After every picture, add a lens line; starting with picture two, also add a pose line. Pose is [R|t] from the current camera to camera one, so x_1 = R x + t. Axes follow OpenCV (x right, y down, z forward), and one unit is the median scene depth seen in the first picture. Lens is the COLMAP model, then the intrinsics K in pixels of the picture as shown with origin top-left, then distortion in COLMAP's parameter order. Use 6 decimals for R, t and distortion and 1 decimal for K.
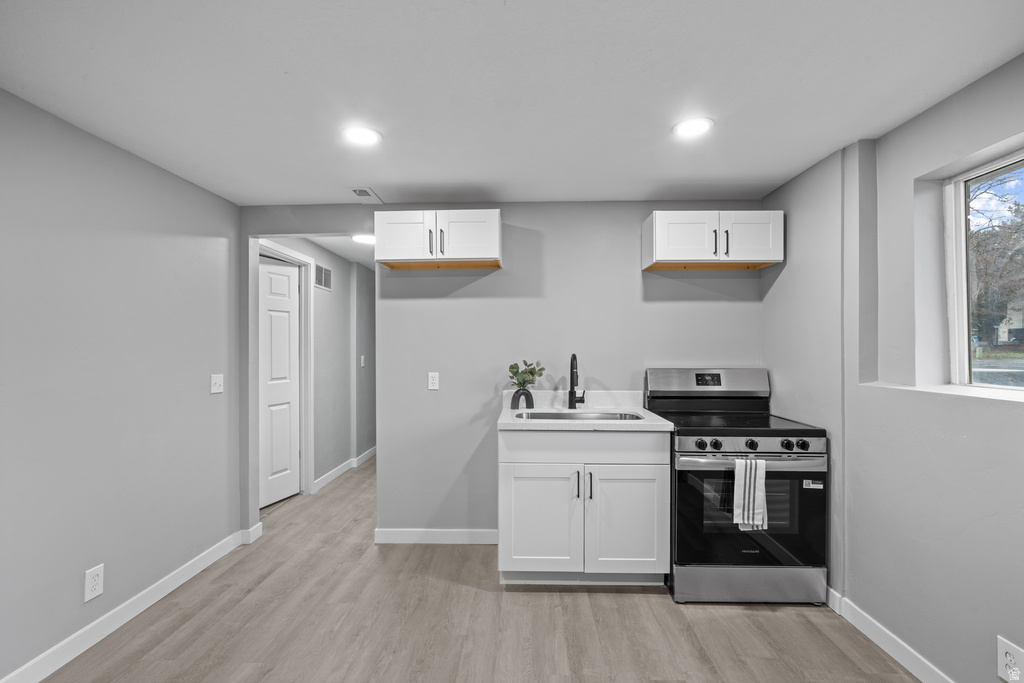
lens RADIAL K [[467.8, 0, 512.0], [0, 467.8, 341.5], [0, 0, 1]] dist [-0.003155, -0.000044]
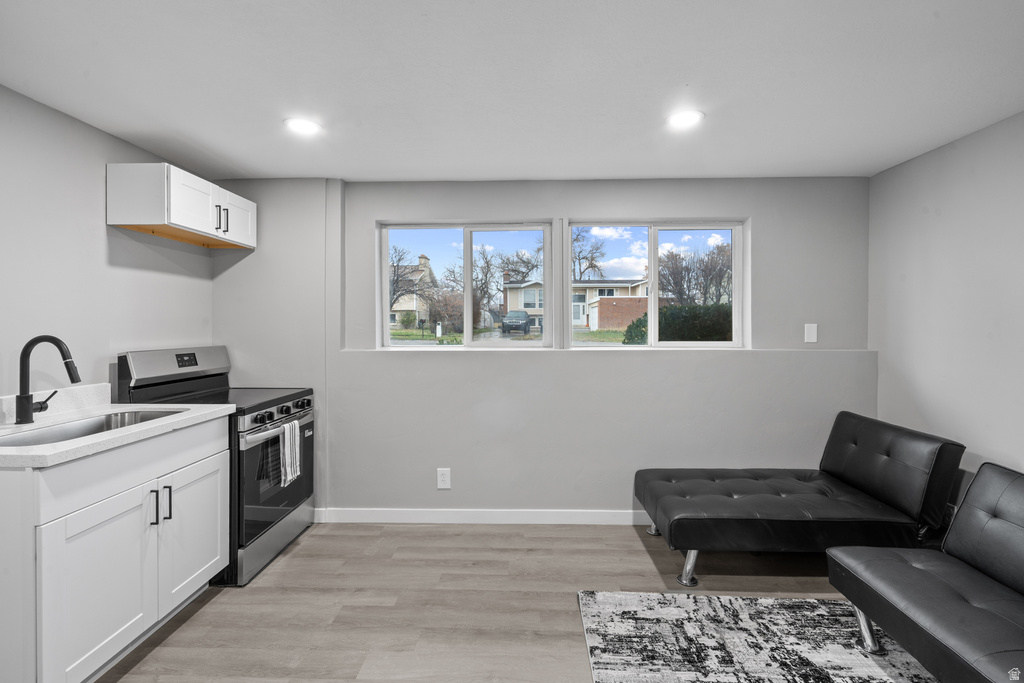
lens RADIAL K [[467.2, 0, 512.1], [0, 467.2, 323.5], [0, 0, 1]] dist [-0.000555, 0.000077]
pose [[0.002354, 0.004956, 0.999985, -0.608493], [-0.010265, 0.999935, -0.004931, 0.008477], [-0.999945, -0.010253, 0.002404, 0.428403]]
